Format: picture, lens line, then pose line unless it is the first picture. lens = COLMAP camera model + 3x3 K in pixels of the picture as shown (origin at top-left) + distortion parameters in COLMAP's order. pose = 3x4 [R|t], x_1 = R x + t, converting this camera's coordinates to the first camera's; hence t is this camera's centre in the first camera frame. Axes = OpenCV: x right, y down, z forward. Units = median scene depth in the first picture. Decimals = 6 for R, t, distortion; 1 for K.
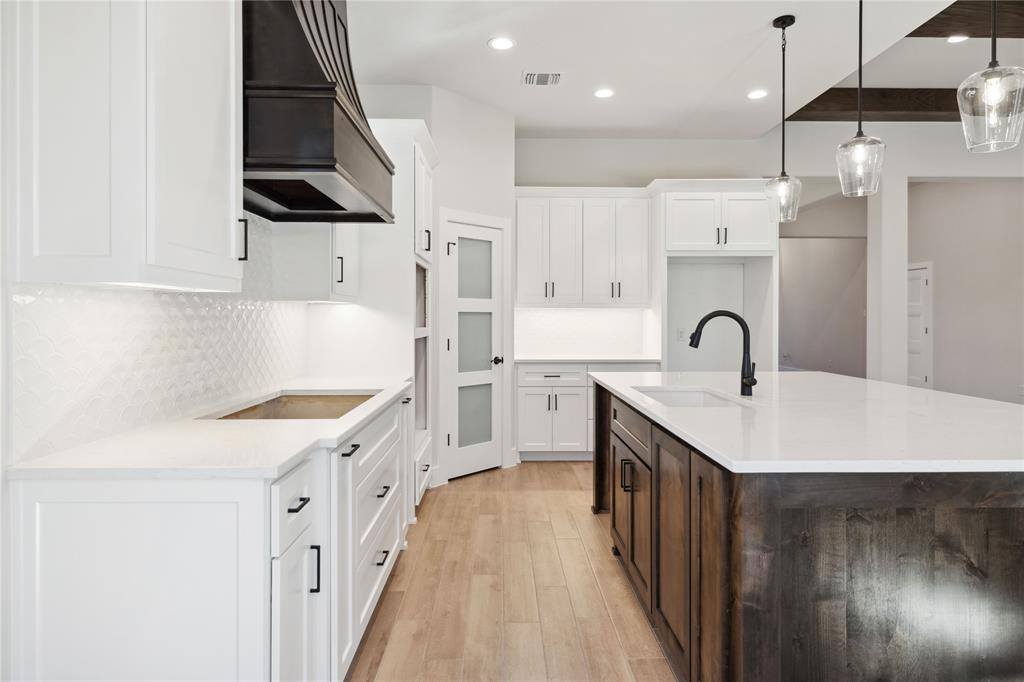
lens RADIAL K [[593.3, 0, 509.5], [0, 593.3, 320.4], [0, 0, 1]] dist [-0.000822, -0.000138]
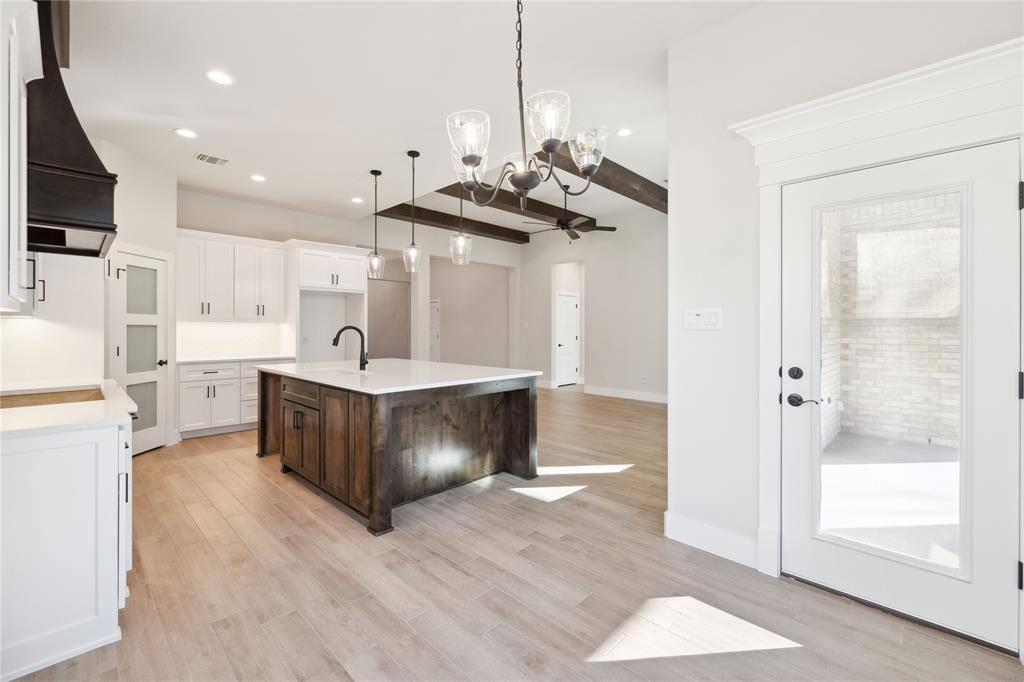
lens RADIAL K [[431.7, 0, 507.8], [0, 431.7, 329.6], [0, 0, 1]] dist [0.000284, -0.000093]
pose [[0.714576, -0.000962, 0.699558, -0.140616], [0.002483, 0.999996, -0.001161, -0.001259], [-0.699554, 0.002567, 0.714575, -0.193682]]
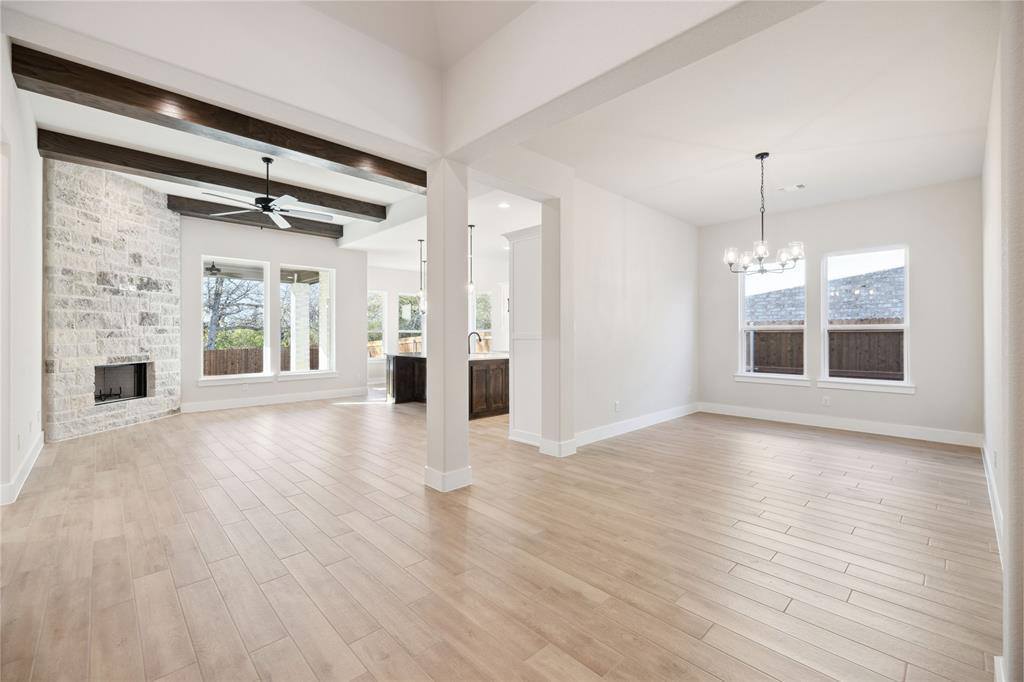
lens RADIAL K [[428.3, 0, 504.5], [0, 428.3, 335.7], [0, 0, 1]] dist [-0.000364, -0.000297]
pose [[-0.739075, -0.000466, -0.673623, 1.196185], [-0.003953, 0.999986, 0.003645, -0.002691], [0.673612, 0.005356, -0.739066, 1.827431]]
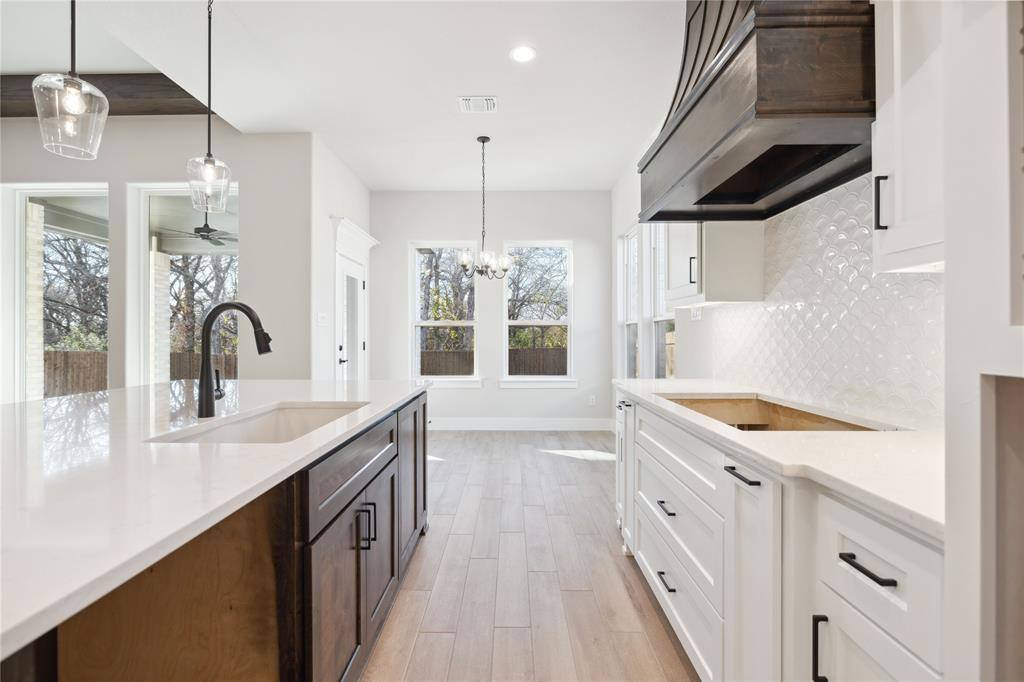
lens RADIAL K [[455.2, 0, 504.8], [0, 455.2, 335.9], [0, 0, 1]] dist [-0.000724, 0.000038]
pose [[-0.999551, 0.000608, 0.029946, 0.005672], [0.000778, 0.999984, 0.005670, 0.012851], [-0.029942, 0.005690, -0.999535, 0.879728]]
